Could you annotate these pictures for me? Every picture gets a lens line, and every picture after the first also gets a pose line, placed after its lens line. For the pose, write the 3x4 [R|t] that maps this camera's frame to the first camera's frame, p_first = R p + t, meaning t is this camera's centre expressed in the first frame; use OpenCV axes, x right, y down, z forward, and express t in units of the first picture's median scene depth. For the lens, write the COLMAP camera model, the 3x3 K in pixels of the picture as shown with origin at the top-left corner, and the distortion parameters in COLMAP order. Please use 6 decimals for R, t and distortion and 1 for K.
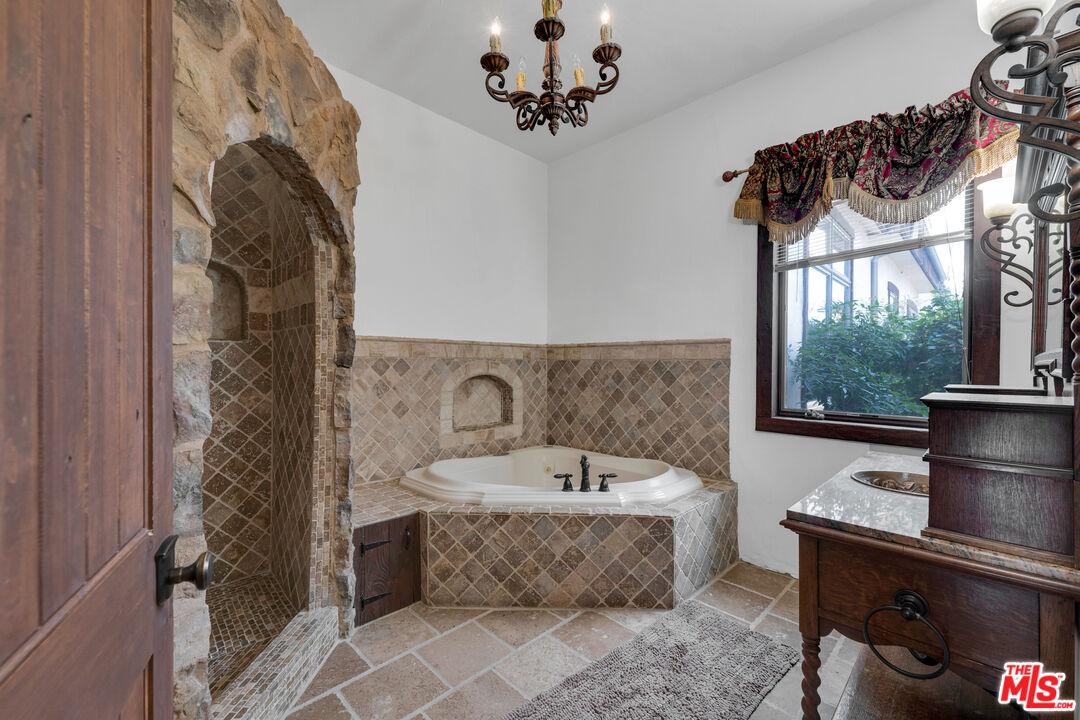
lens RADIAL K [[441.3, 0, 540.9], [0, 441.3, 365.1], [0, 0, 1]] dist [0.000859, -0.000280]
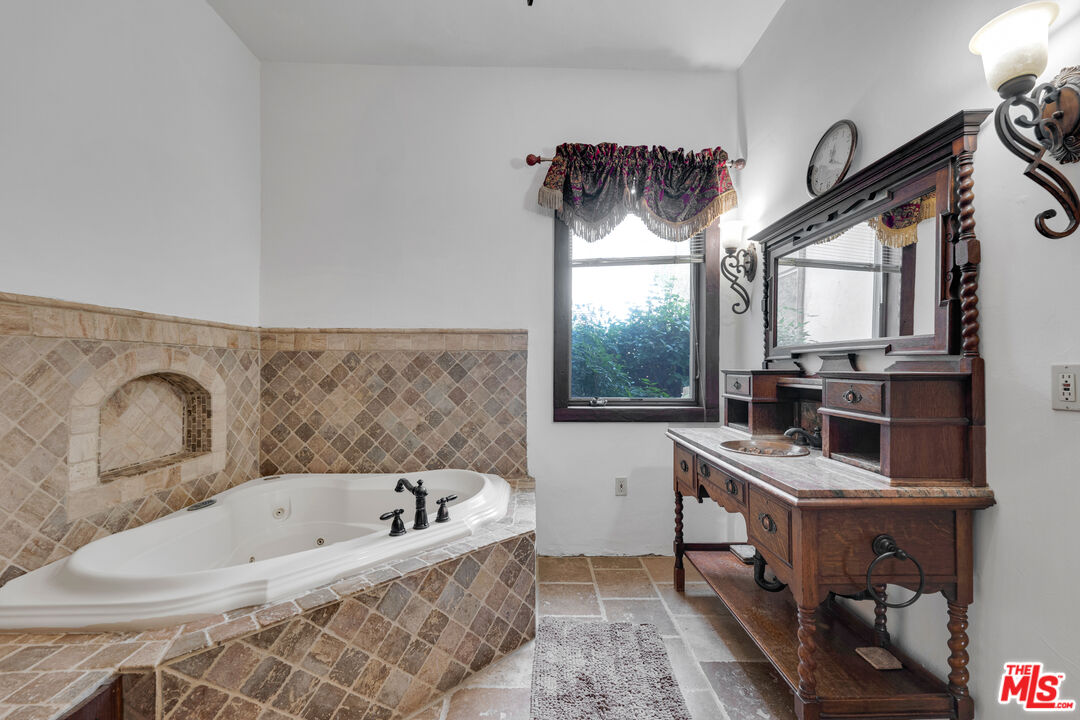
lens RADIAL K [[441.3, 0, 540.9], [0, 441.3, 365.1], [0, 0, 1]] dist [0.000859, -0.000280]
pose [[0.693399, -0.003657, 0.720545, -0.243905], [0.004512, 0.999990, 0.000733, 0.017192], [-0.720540, 0.002742, 0.693408, 0.308752]]
